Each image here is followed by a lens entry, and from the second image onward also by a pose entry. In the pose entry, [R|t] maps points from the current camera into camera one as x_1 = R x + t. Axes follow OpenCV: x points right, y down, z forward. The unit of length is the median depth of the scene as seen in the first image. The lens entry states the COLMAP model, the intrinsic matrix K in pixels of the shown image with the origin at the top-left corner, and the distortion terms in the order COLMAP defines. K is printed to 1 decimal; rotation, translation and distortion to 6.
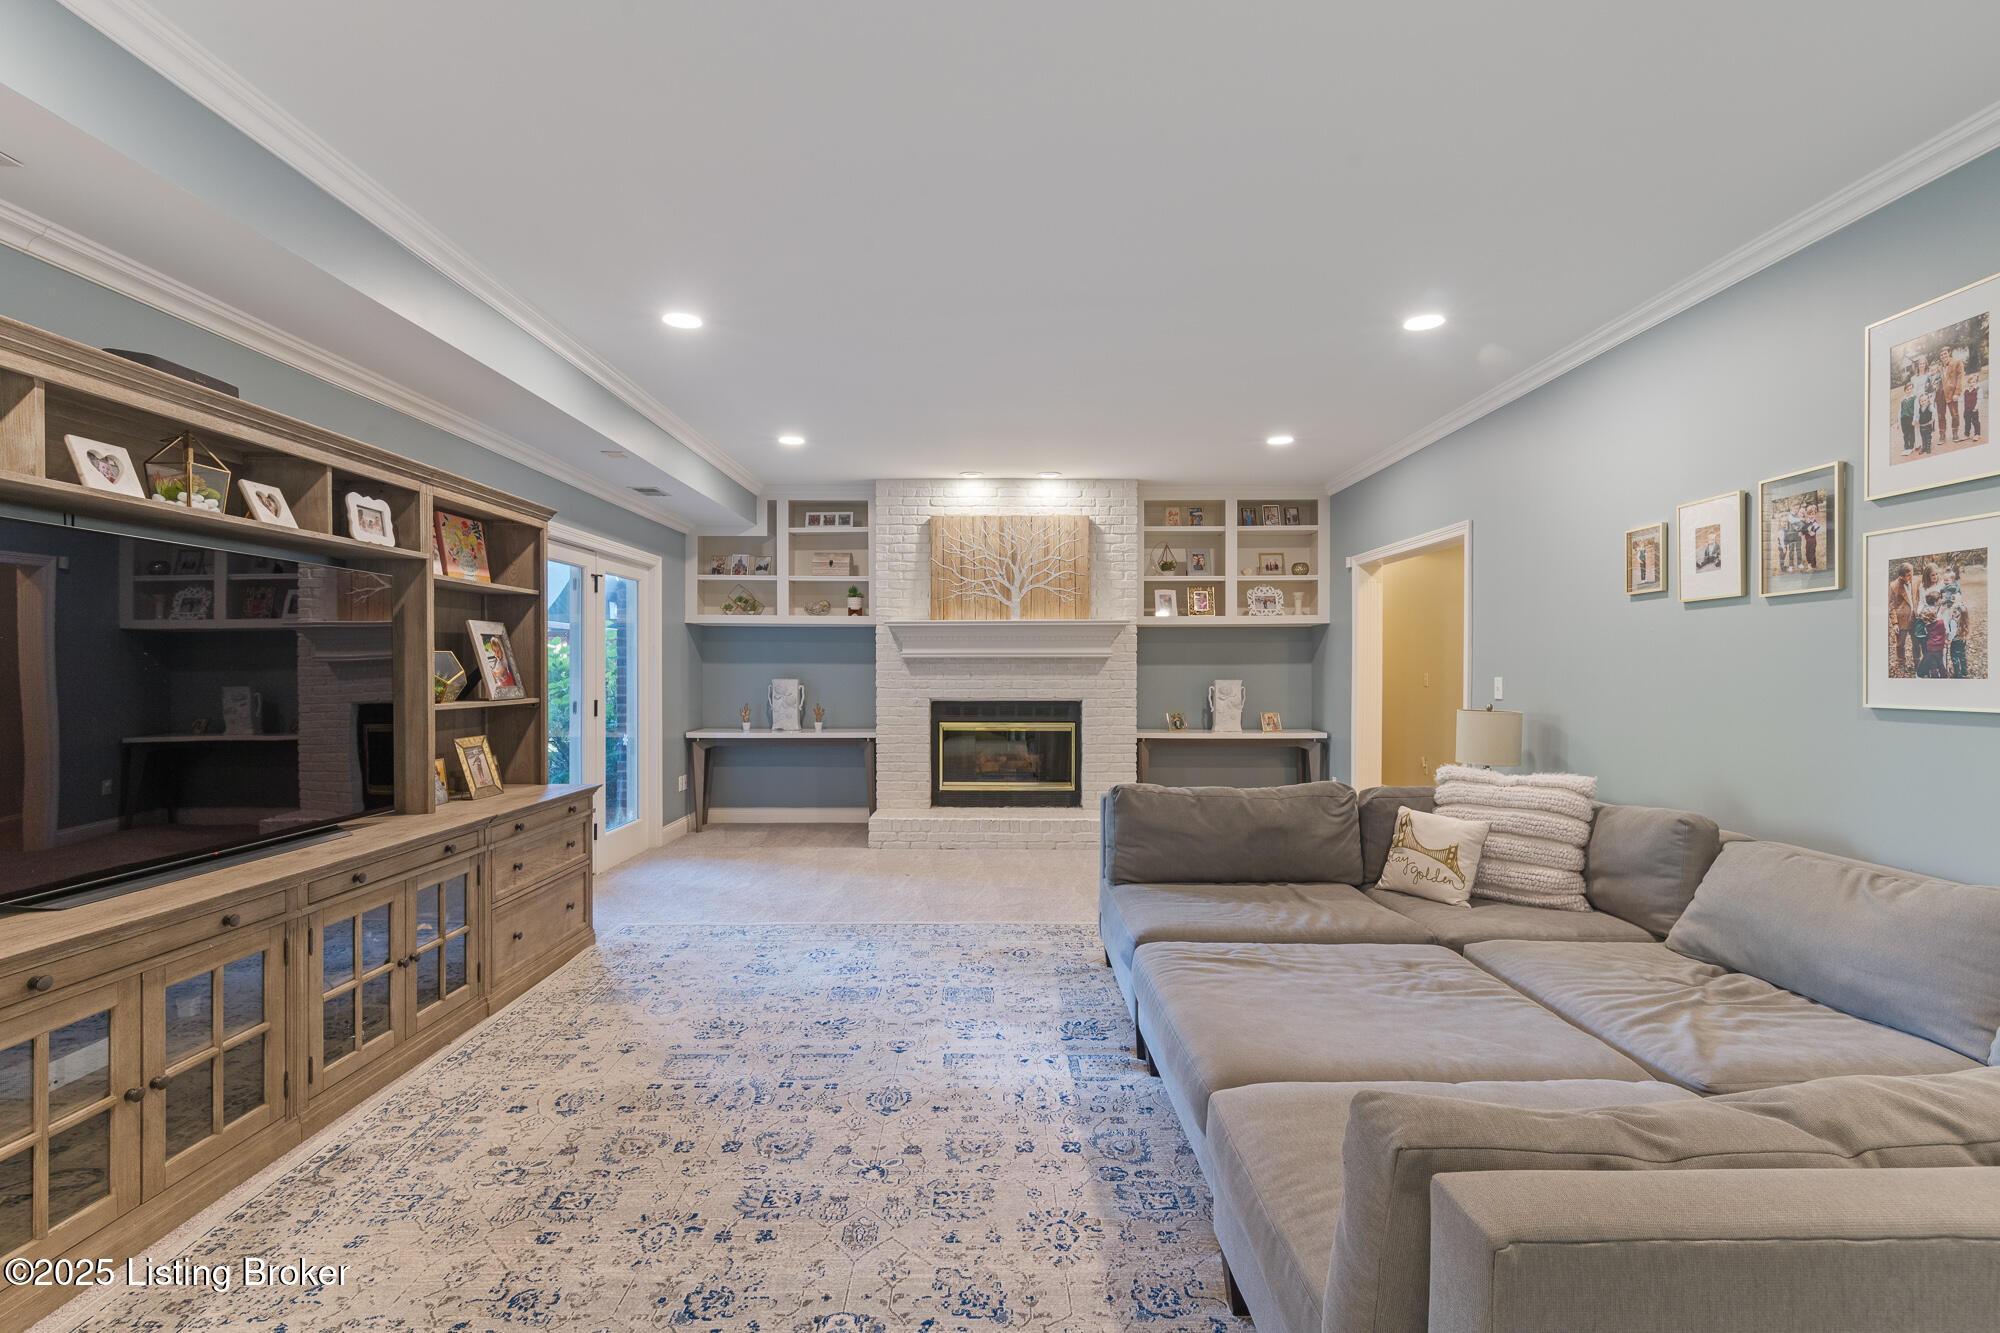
lens RADIAL K [[912.8, 0, 997.6], [0, 912.8, 678.1], [0, 0, 1]] dist [0.004708, 0.000469]
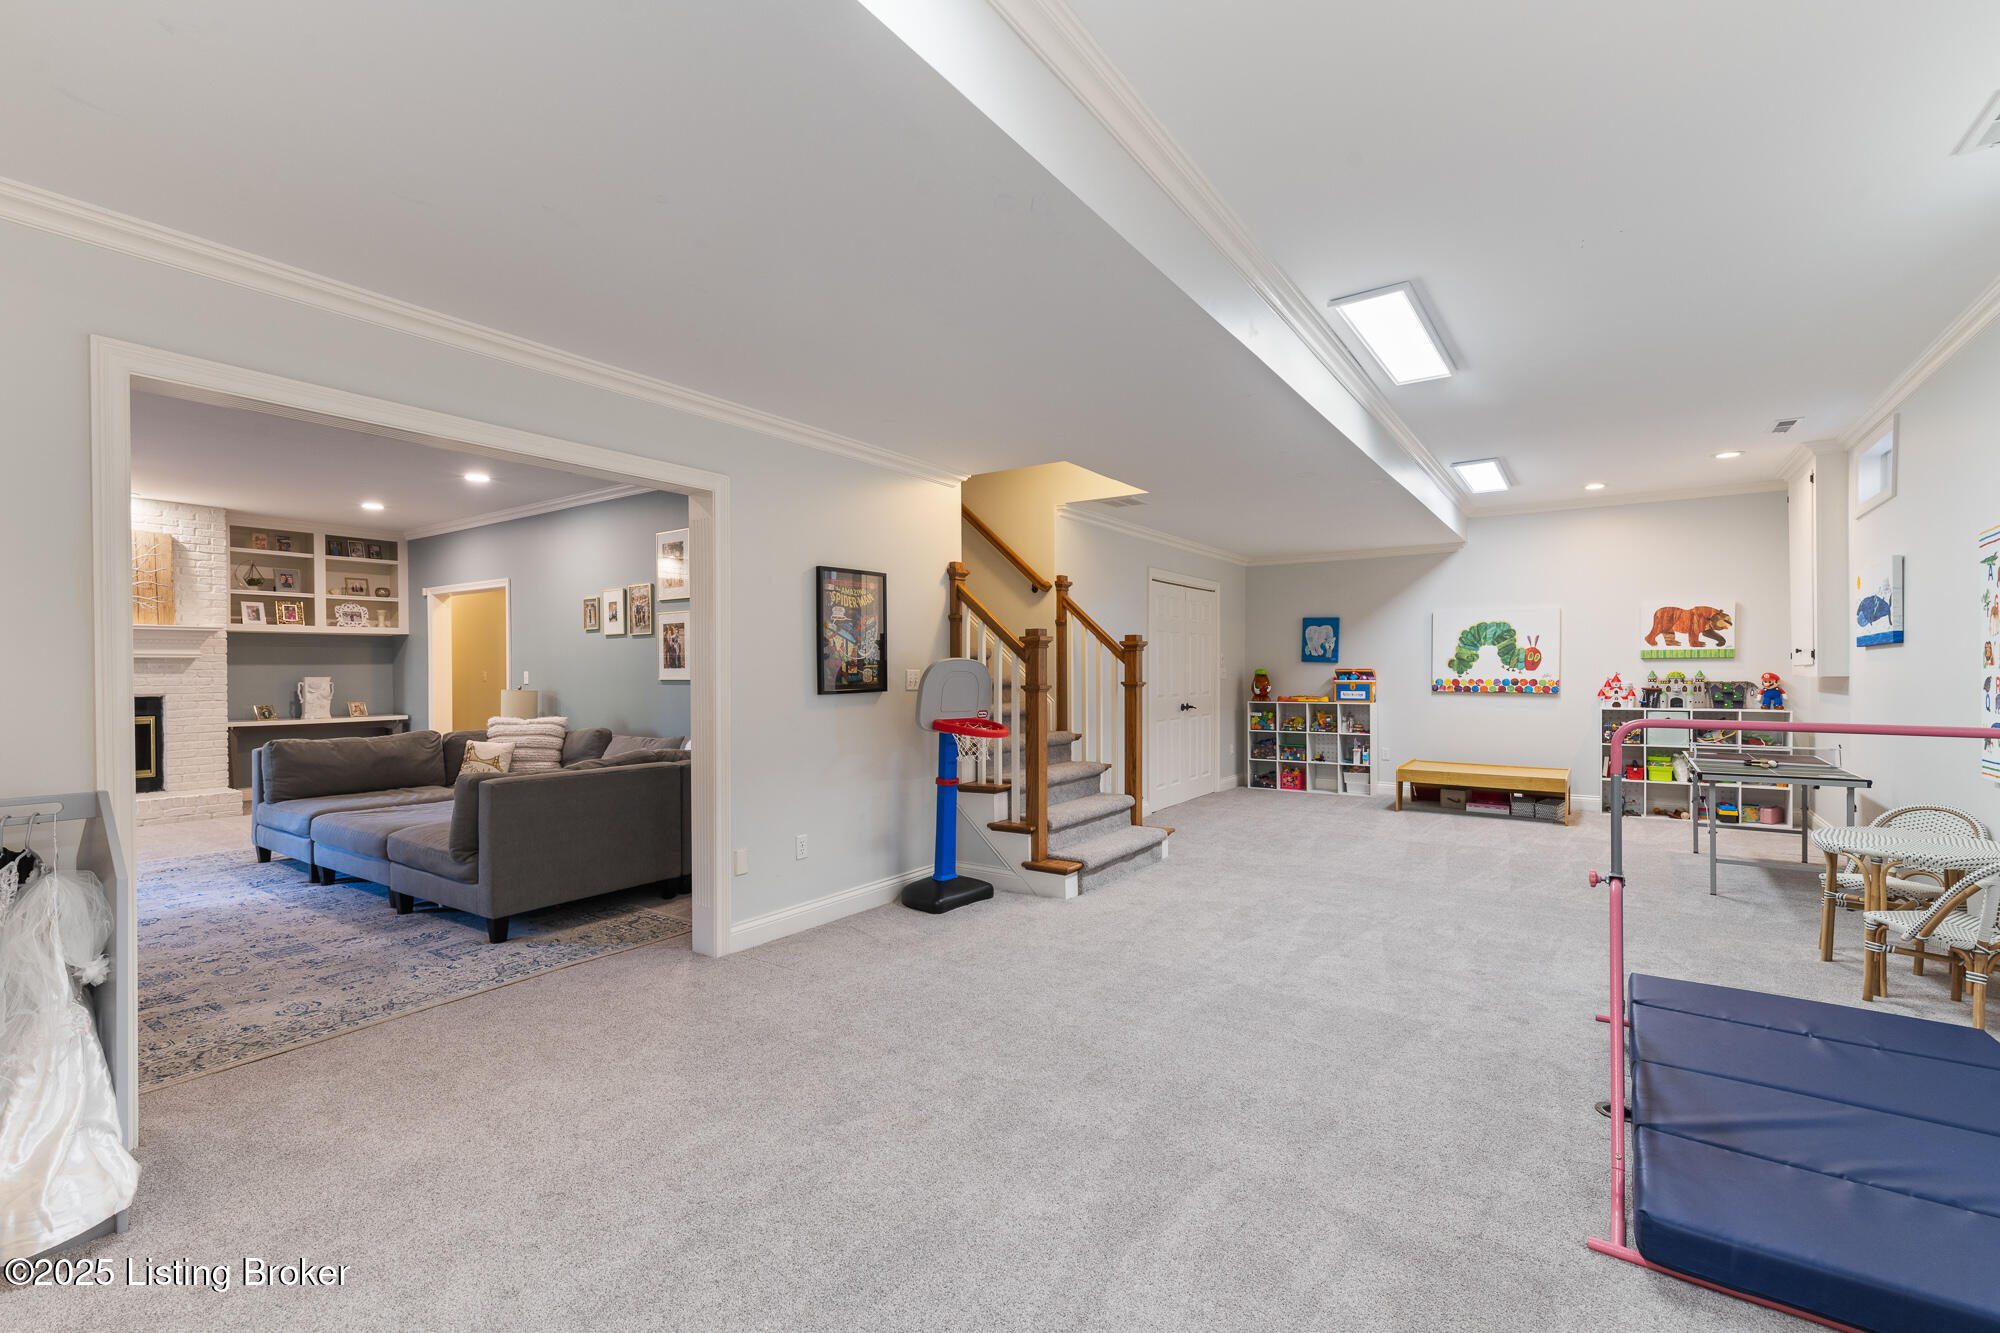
lens RADIAL K [[868.1, 0, 997.8], [0, 868.1, 674.7], [0, 0, 1]] dist [0.001802, -0.000082]
pose [[0.567214, -0.007824, 0.823533, -0.306934], [0.013142, 0.999914, 0.000448, 0.016468], [-0.823466, 0.010569, 0.567268, -0.681826]]
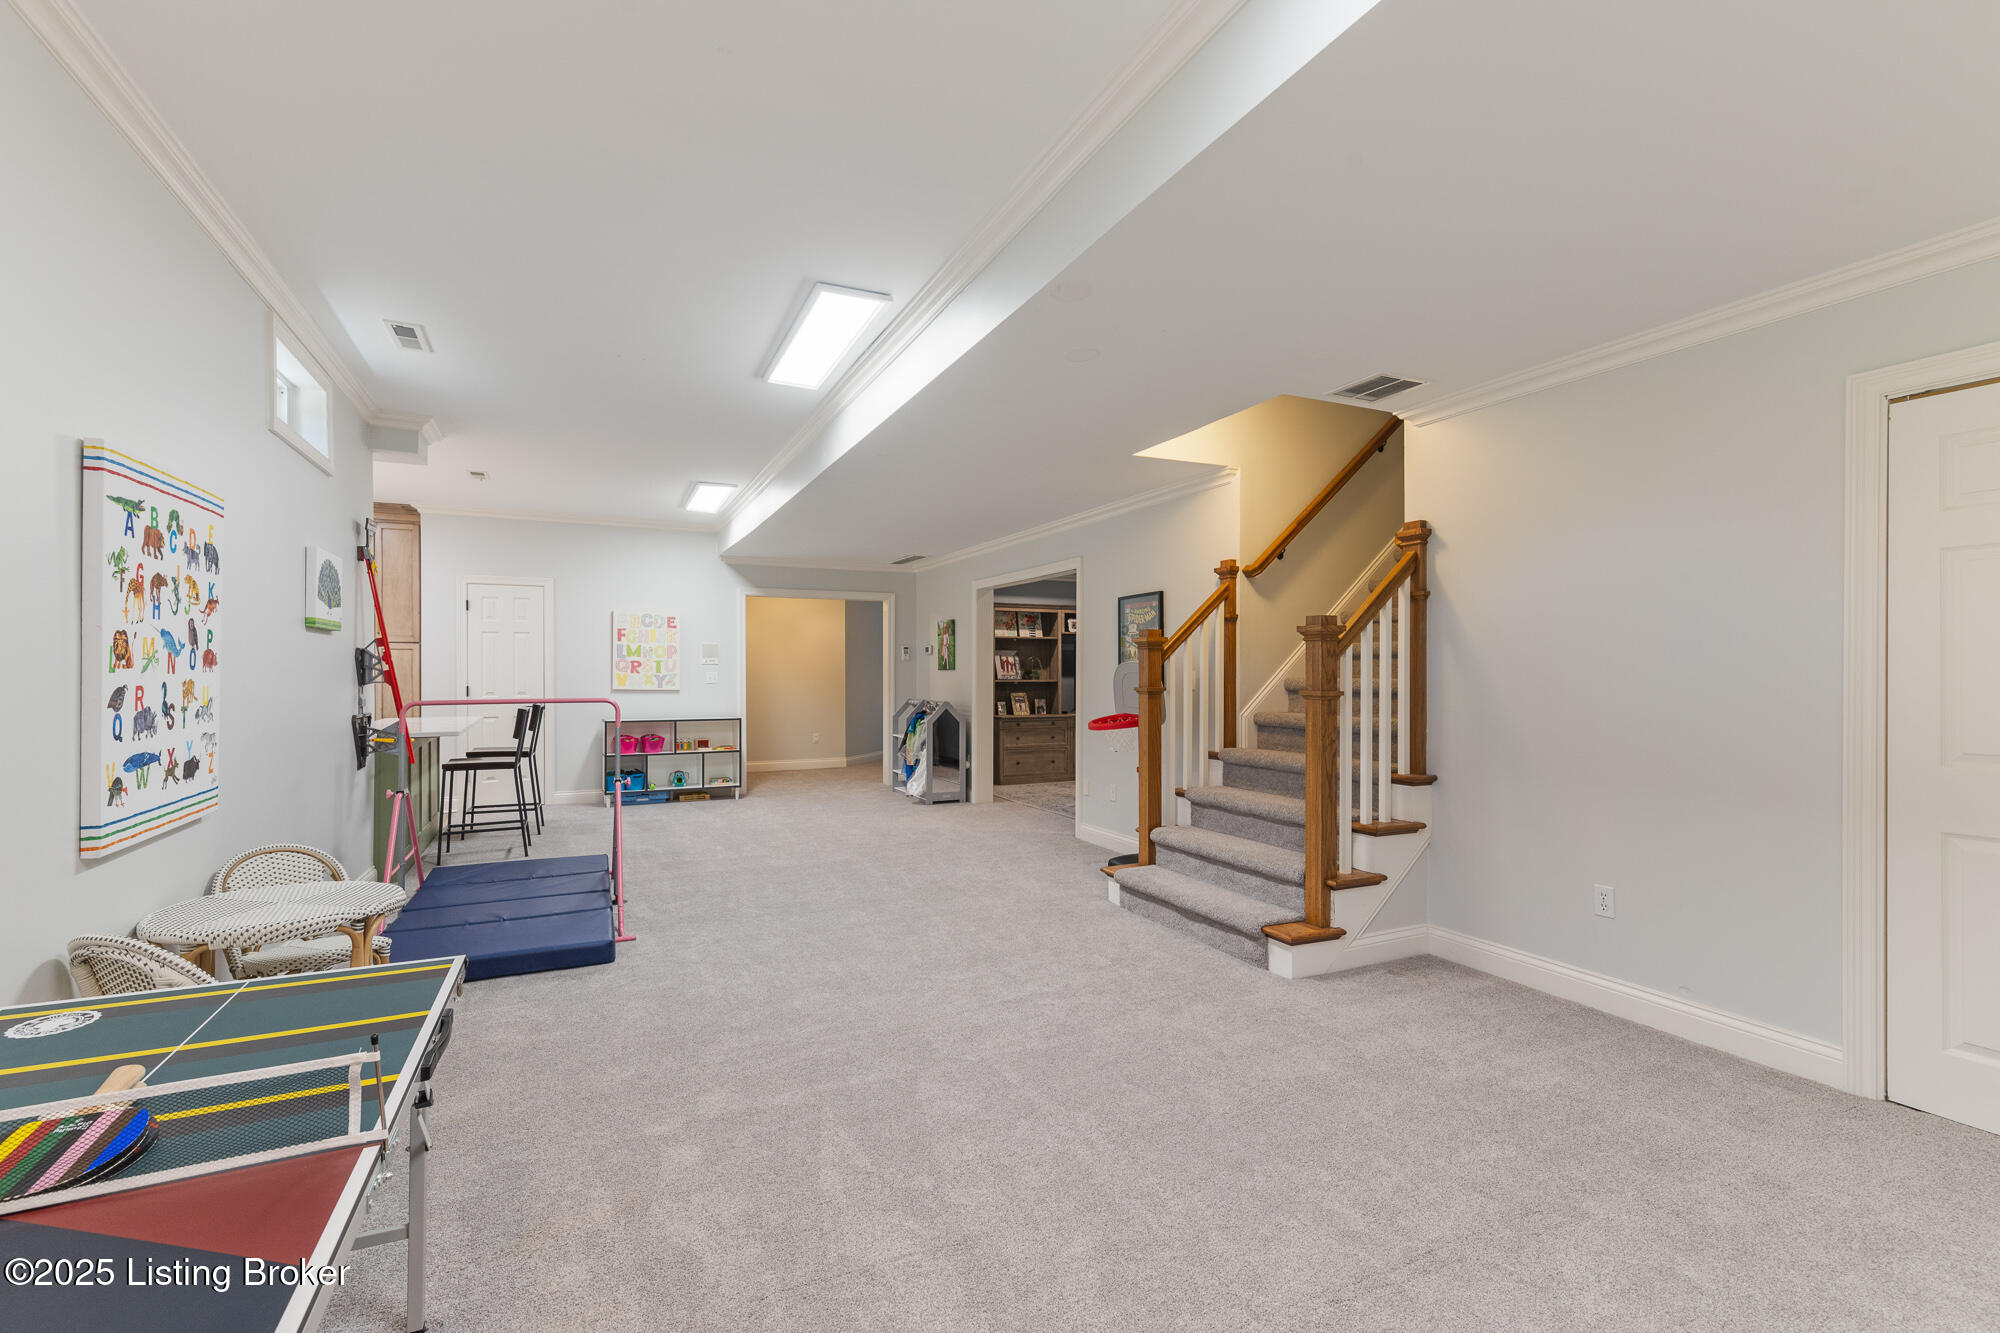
lens RADIAL K [[868.1, 0, 997.8], [0, 868.1, 674.7], [0, 0, 1]] dist [0.001802, -0.000082]
pose [[0.438684, 0.001086, -0.898641, 1.388433], [-0.009203, 0.999952, -0.003284, 0.020450], [0.898594, 0.009711, 0.438673, -0.737435]]
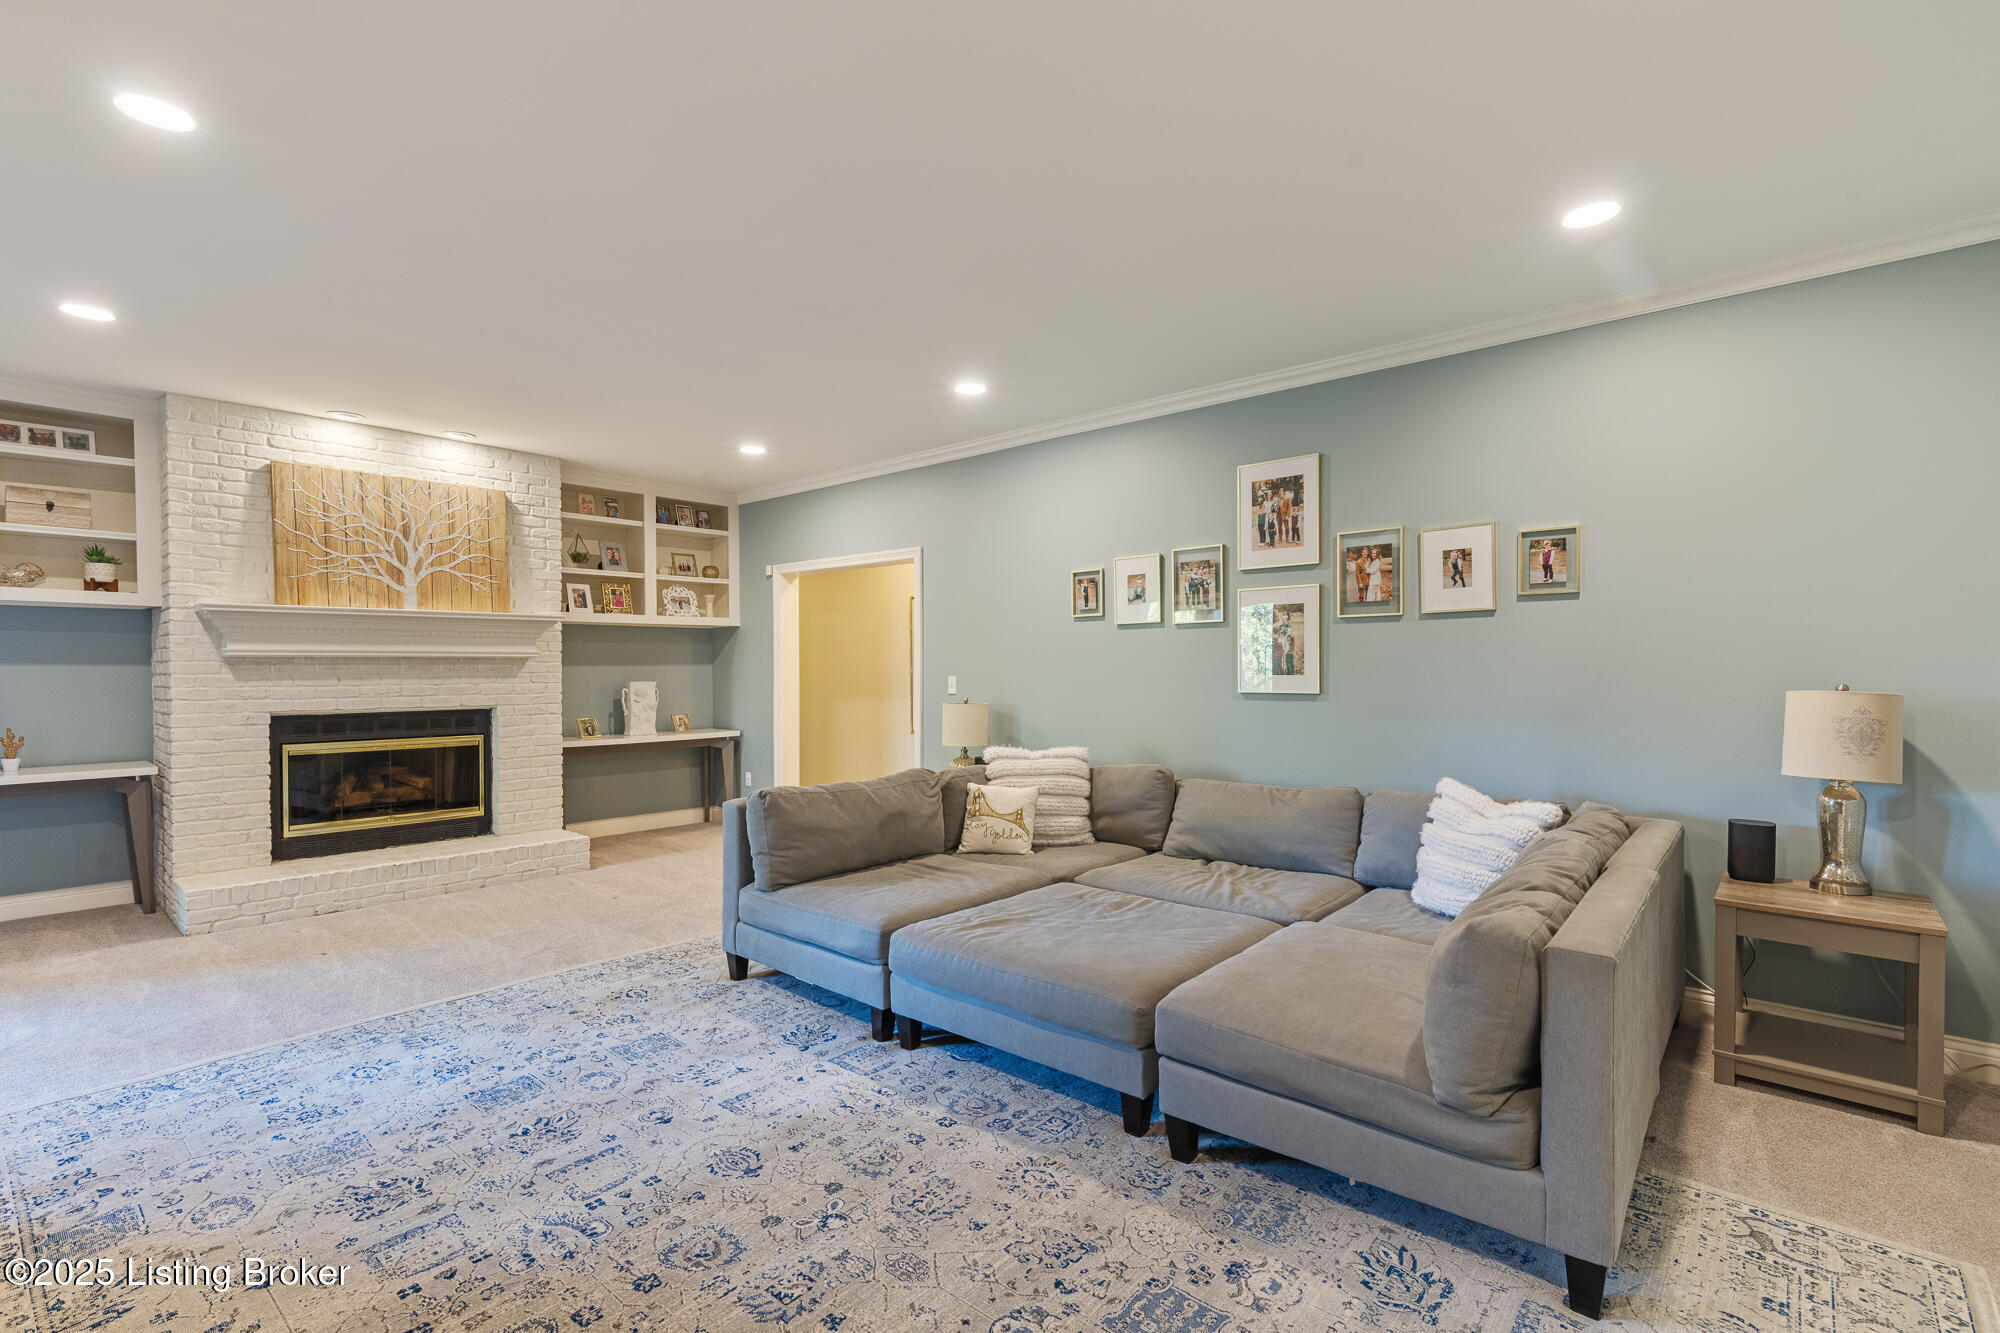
lens RADIAL K [[912.8, 0, 997.6], [0, 912.8, 678.1], [0, 0, 1]] dist [0.004708, 0.000469]
pose [[0.660364, -0.010828, 0.750868, -0.347997], [0.010176, 0.999933, 0.005469, -0.004750], [-0.750877, 0.004029, 0.660430, 0.129332]]
